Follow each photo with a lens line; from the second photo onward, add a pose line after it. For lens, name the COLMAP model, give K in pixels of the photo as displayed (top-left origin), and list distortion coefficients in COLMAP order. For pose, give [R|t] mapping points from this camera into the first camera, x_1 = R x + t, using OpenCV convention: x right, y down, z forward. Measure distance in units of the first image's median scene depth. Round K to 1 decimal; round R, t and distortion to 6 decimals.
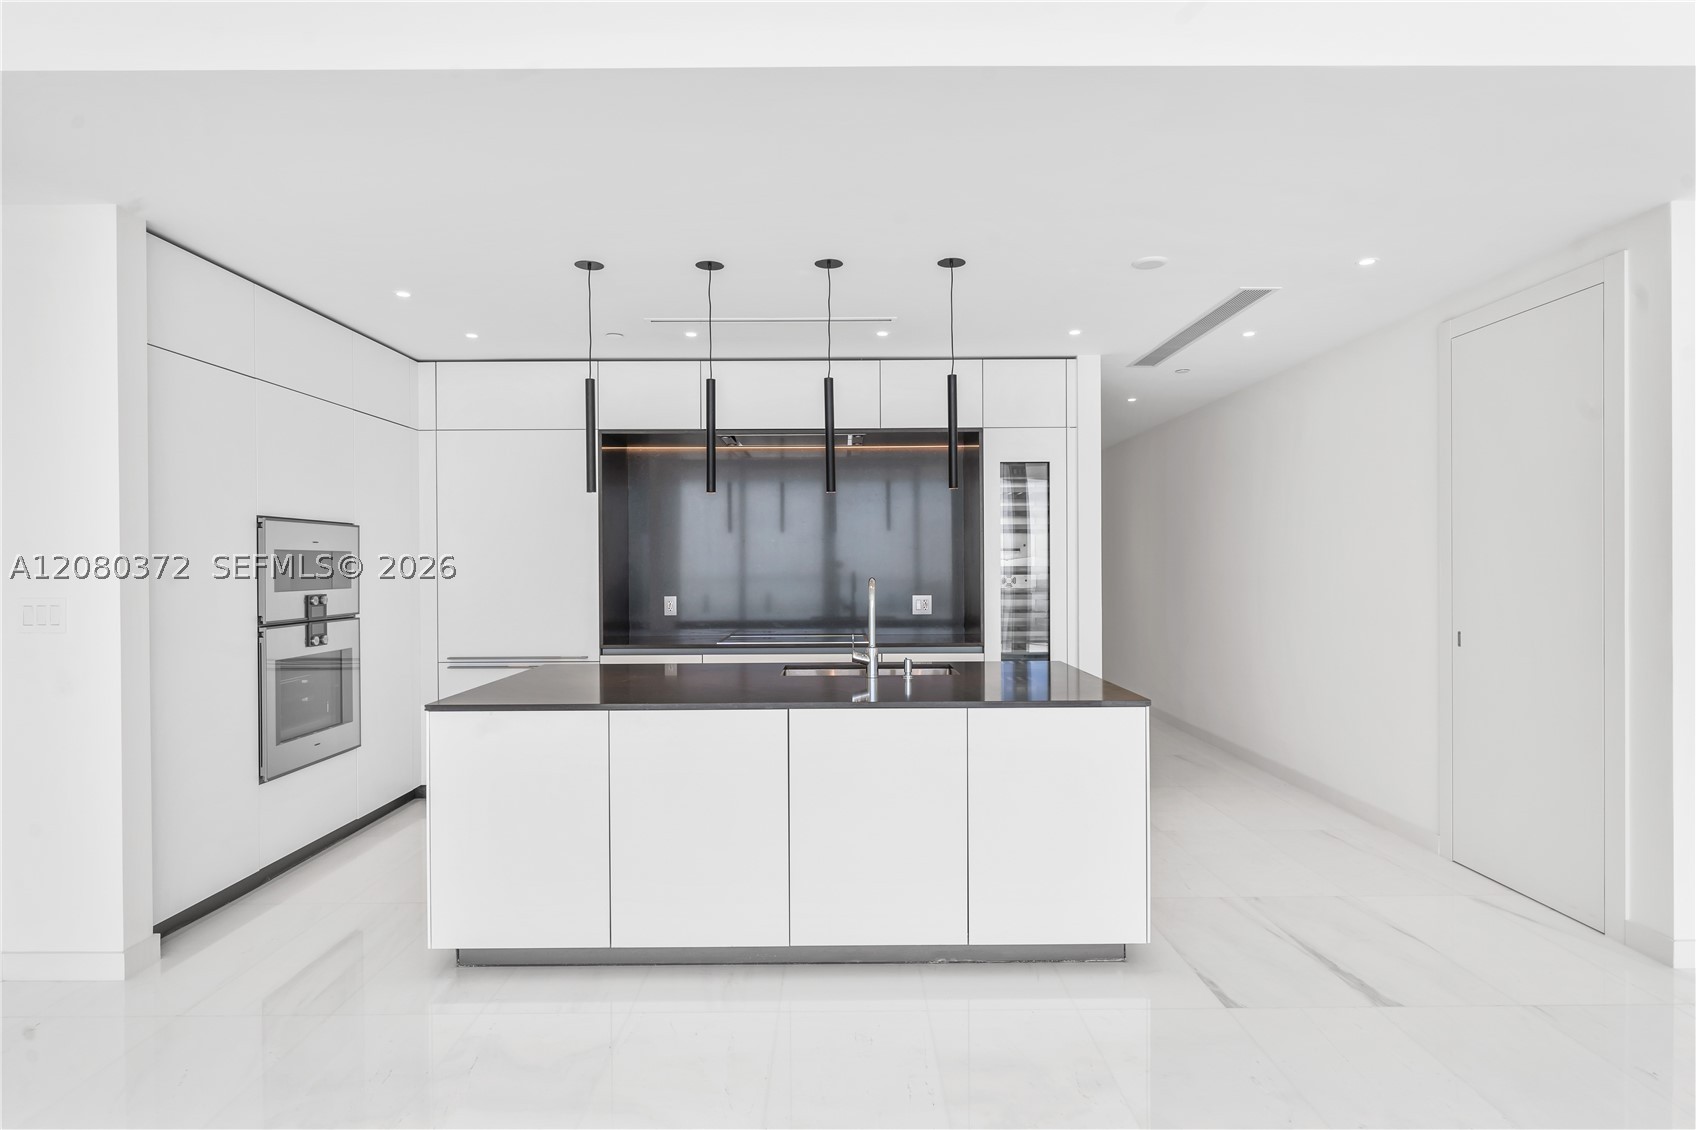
lens RADIAL K [[892.9, 0, 859.9], [0, 892.9, 571.4], [0, 0, 1]] dist [-0.009119, 0.000642]
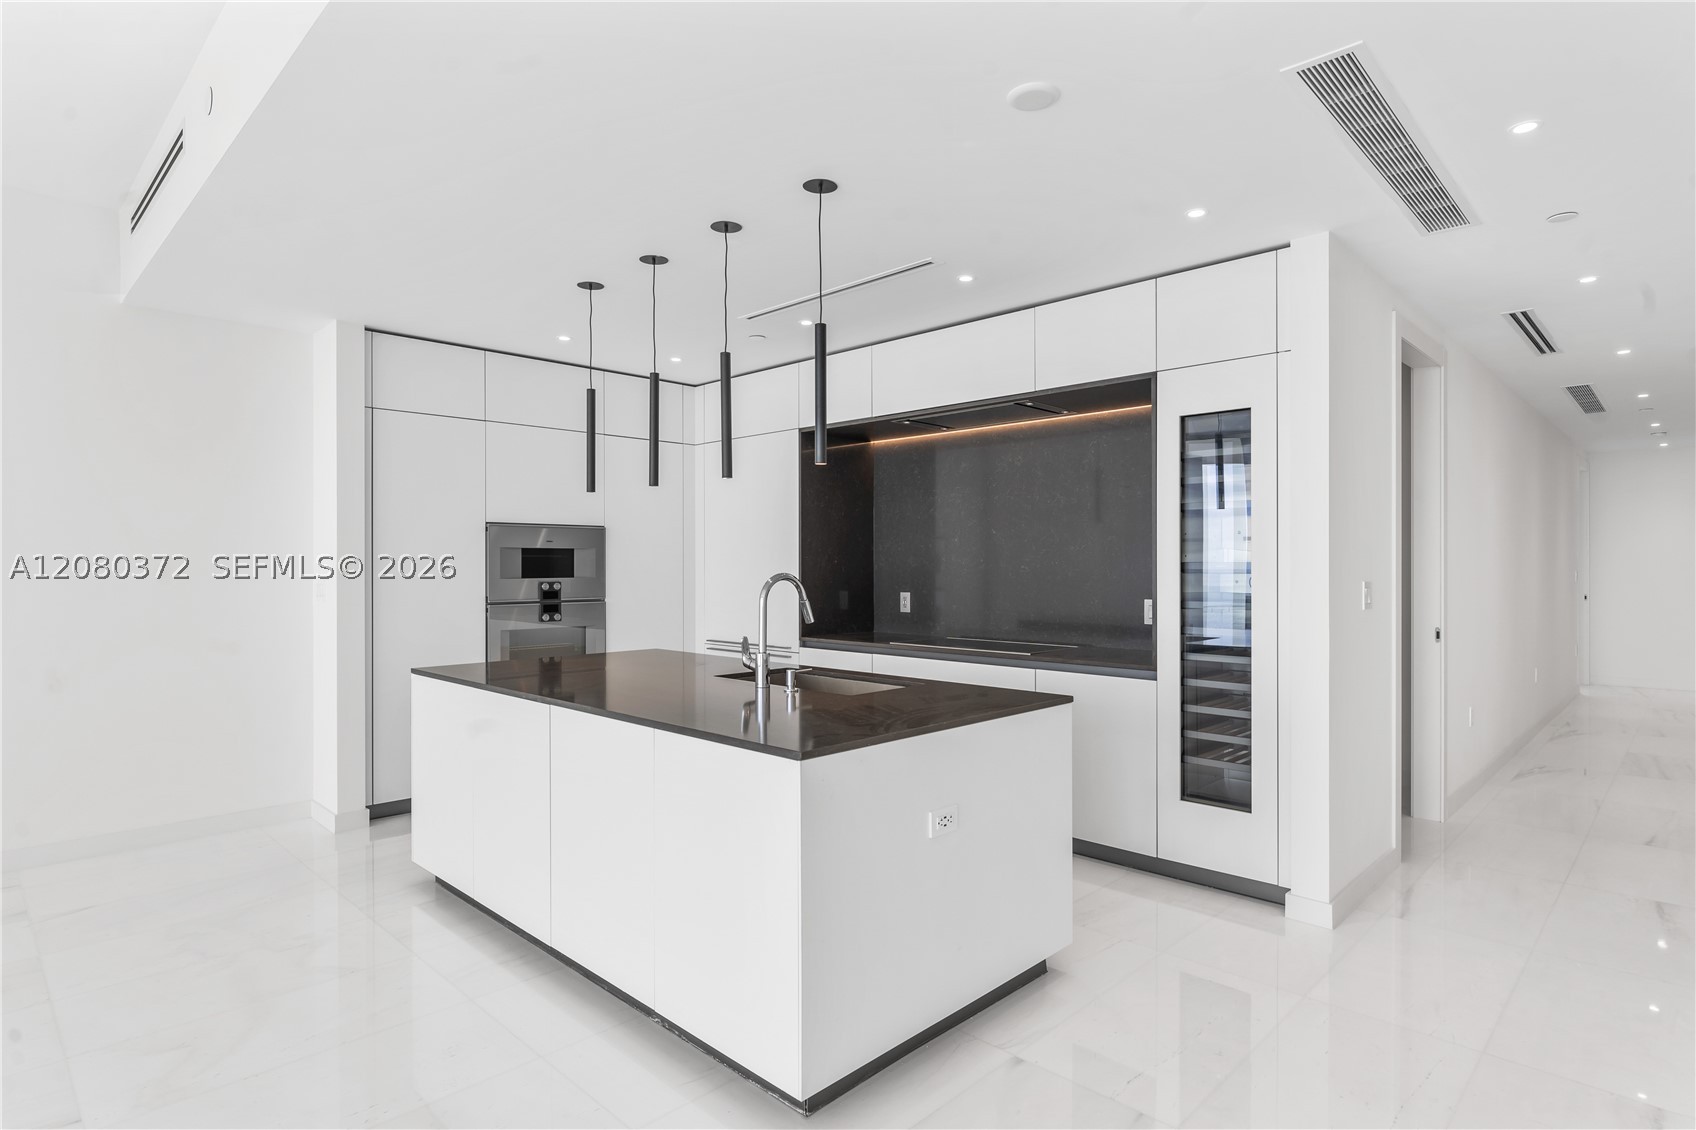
lens RADIAL K [[892.9, 0, 845.4], [0, 892.9, 562.8], [0, 0, 1]] dist [-0.009119, 0.000642]
pose [[0.706055, 0.000687, -0.708157, 0.603474], [-0.007993, 0.999944, -0.006999, 0.003340], [0.708112, 0.010602, 0.706020, 0.388305]]
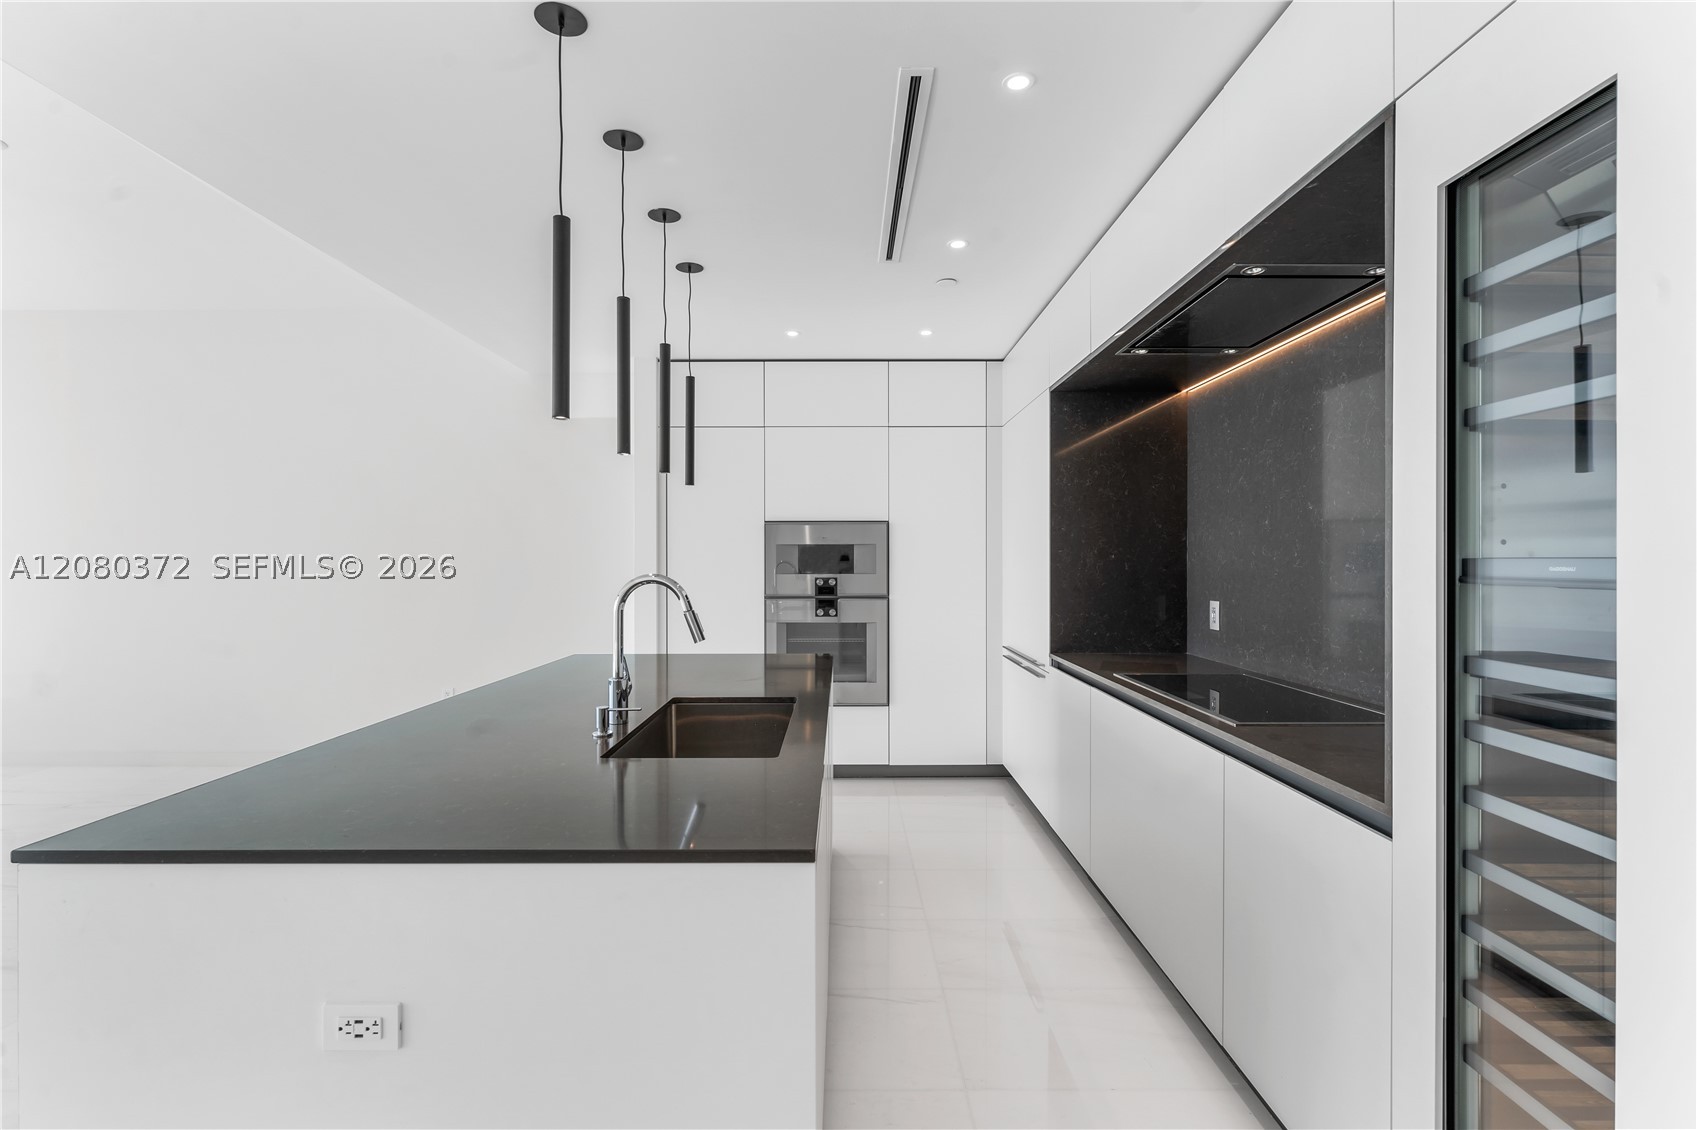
lens RADIAL K [[755.7, 0, 849.8], [0, 755.7, 562.7], [0, 0, 1]] dist [-0.001102, -0.000849]
pose [[-0.006918, 0.006735, -0.999953, 0.505097], [-0.009460, 0.999932, 0.006801, -0.004303], [0.999931, 0.009507, -0.006854, 1.037514]]
